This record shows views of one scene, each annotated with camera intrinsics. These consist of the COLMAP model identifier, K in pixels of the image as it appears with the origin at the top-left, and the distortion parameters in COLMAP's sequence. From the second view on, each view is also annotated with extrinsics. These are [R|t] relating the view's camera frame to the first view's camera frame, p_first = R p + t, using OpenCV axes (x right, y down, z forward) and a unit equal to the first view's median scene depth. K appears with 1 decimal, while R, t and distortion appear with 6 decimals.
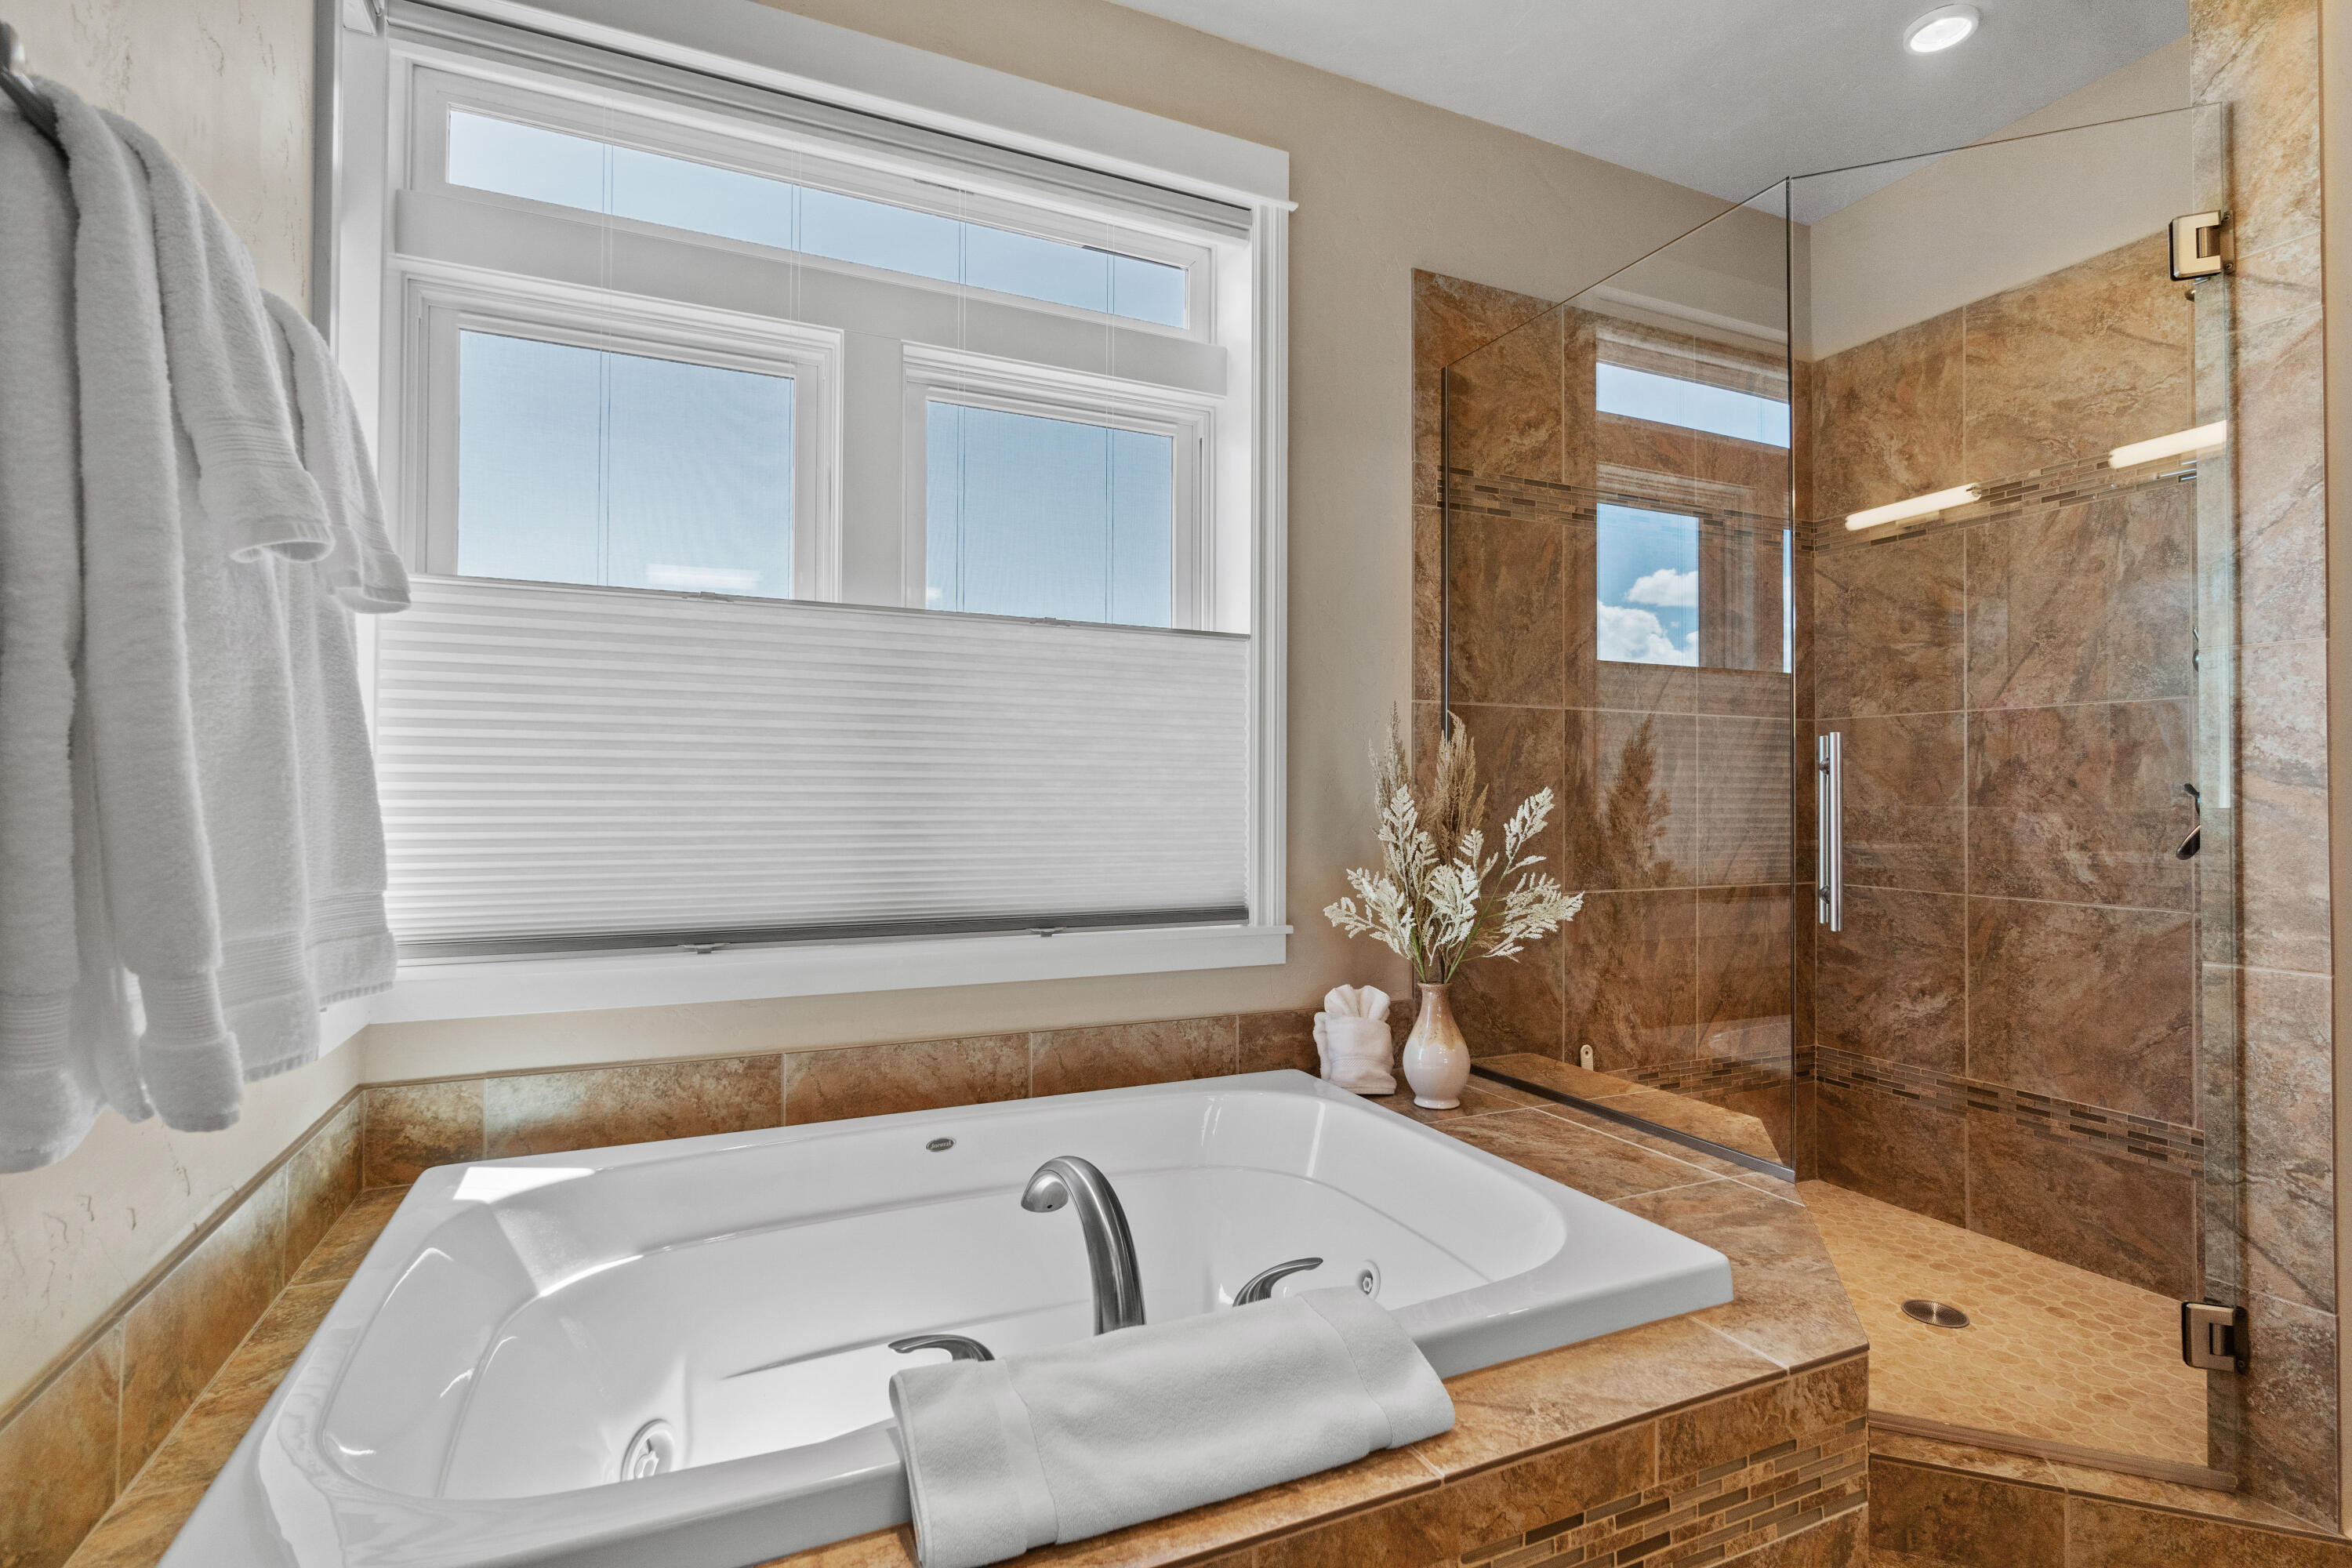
lens RADIAL K [[1111.1, 0, 1180.0], [0, 1111.1, 777.5], [0, 0, 1]] dist [-0.001037, 0.000343]
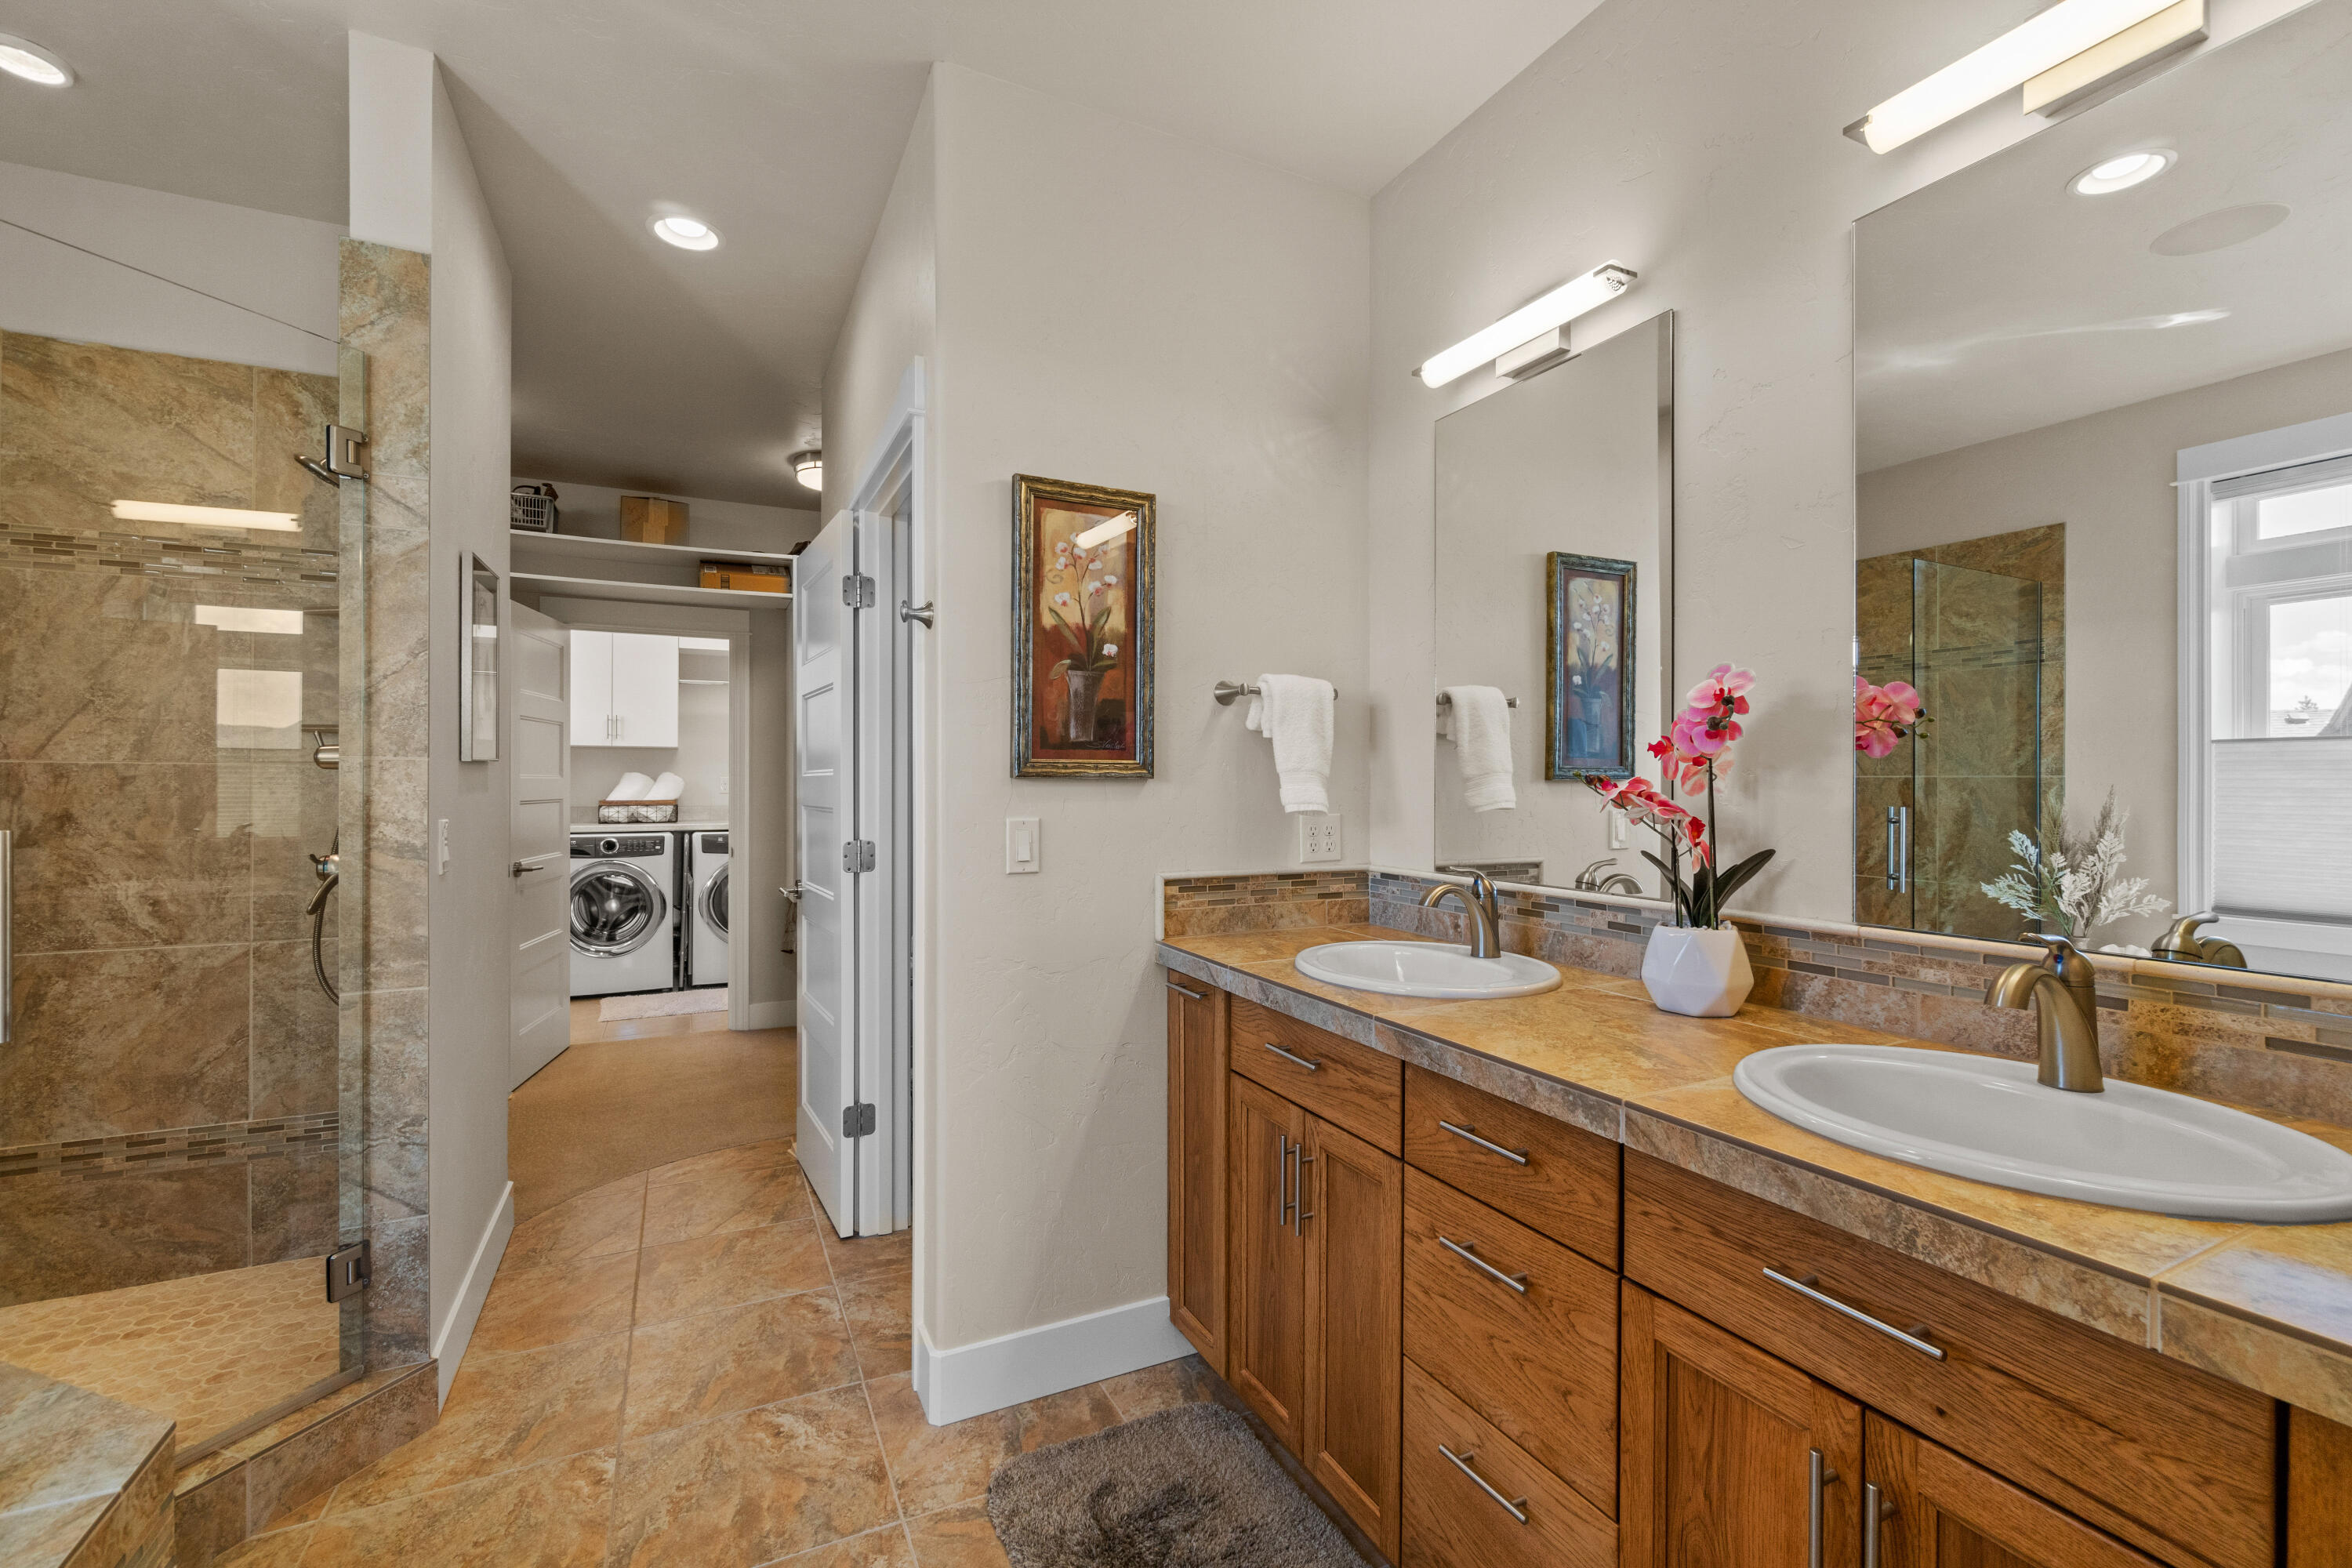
lens RADIAL K [[1010.2, 0, 1190.1], [0, 1010.2, 793.1], [0, 0, 1]] dist [-0.005689, 0.000571]
pose [[-0.036077, -0.017874, 0.999189, -0.200177], [-0.014570, 0.999743, 0.017358, -0.070855], [-0.999243, -0.013932, -0.036328, 0.026432]]
